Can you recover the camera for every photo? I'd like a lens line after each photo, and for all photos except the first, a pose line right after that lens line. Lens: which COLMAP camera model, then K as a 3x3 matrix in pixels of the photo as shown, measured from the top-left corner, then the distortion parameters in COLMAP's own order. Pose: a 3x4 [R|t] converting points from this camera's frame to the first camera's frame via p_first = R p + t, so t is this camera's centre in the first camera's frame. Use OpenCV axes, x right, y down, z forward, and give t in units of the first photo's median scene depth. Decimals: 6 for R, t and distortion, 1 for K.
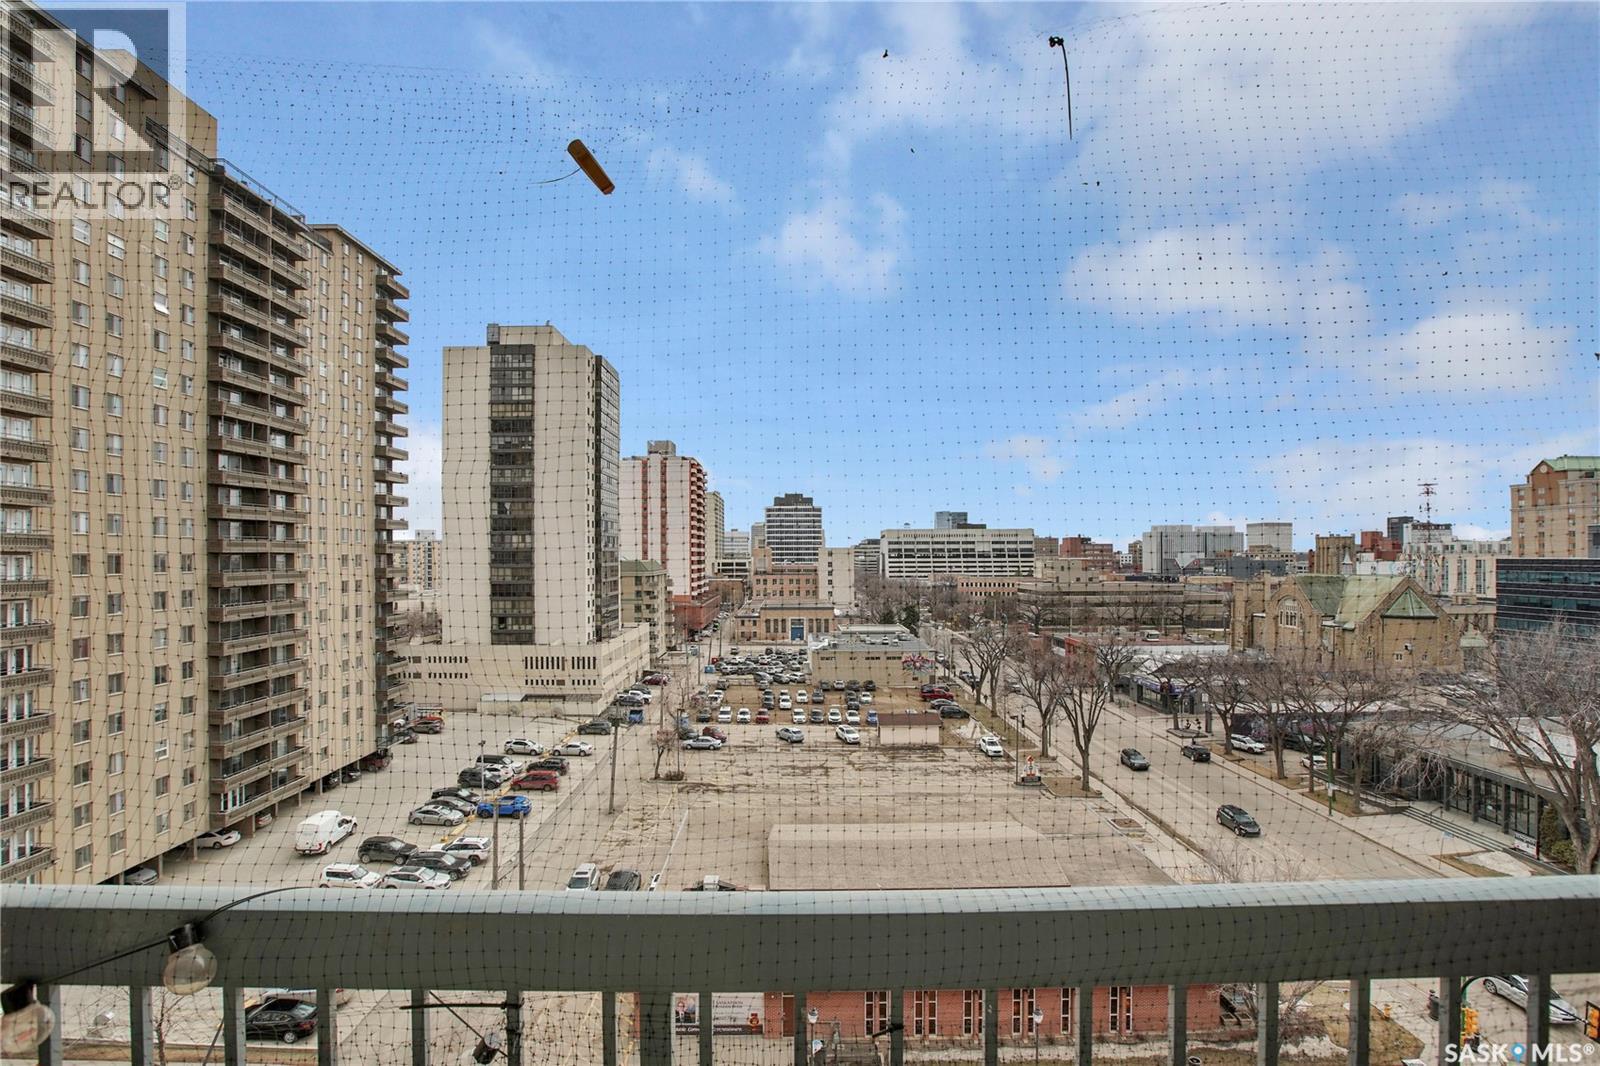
lens RADIAL K [[825.0, 0, 800.0], [0, 825.0, 533.0], [0, 0, 1]] dist [-0.000542, -0.000072]
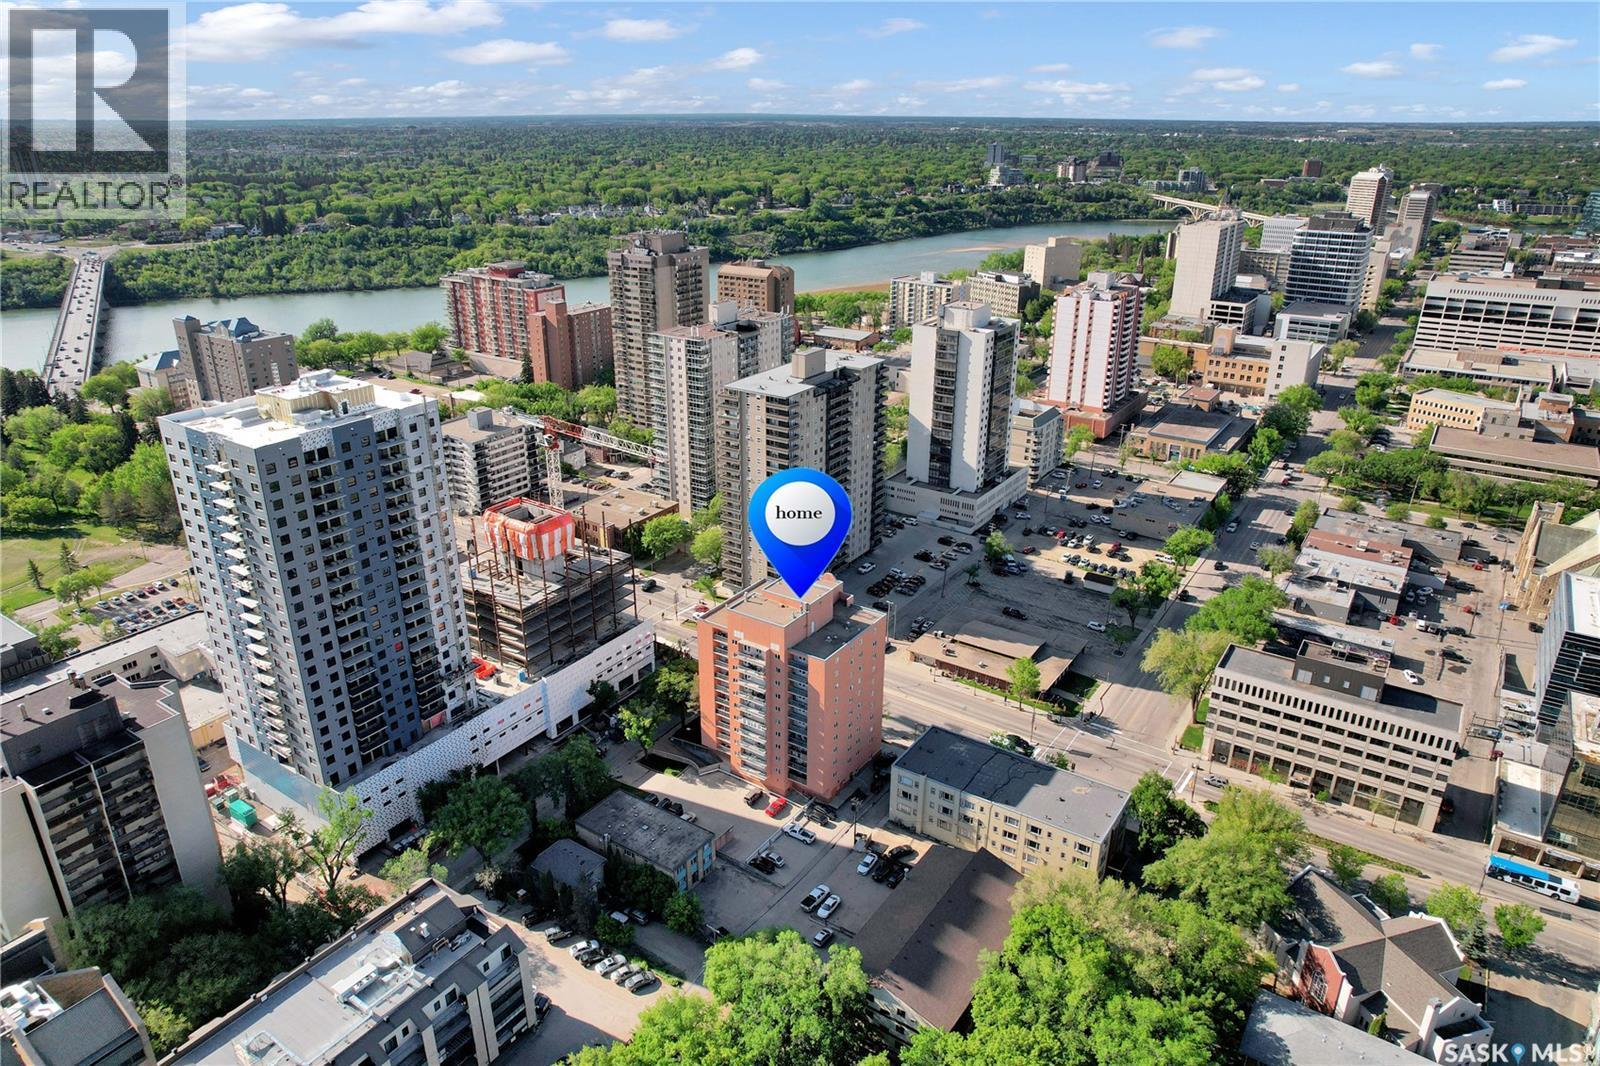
lens RADIAL K [[1013.8, 0, 800.0], [0, 1013.8, 533.0], [0, 0, 1]] dist [-0.001319, -0.000410]
pose [[0.837997, 0.215825, -0.501179, 0.306901], [-0.008743, 0.923650, 0.383137, -0.345666], [0.545604, -0.316686, 0.775903, -0.546584]]
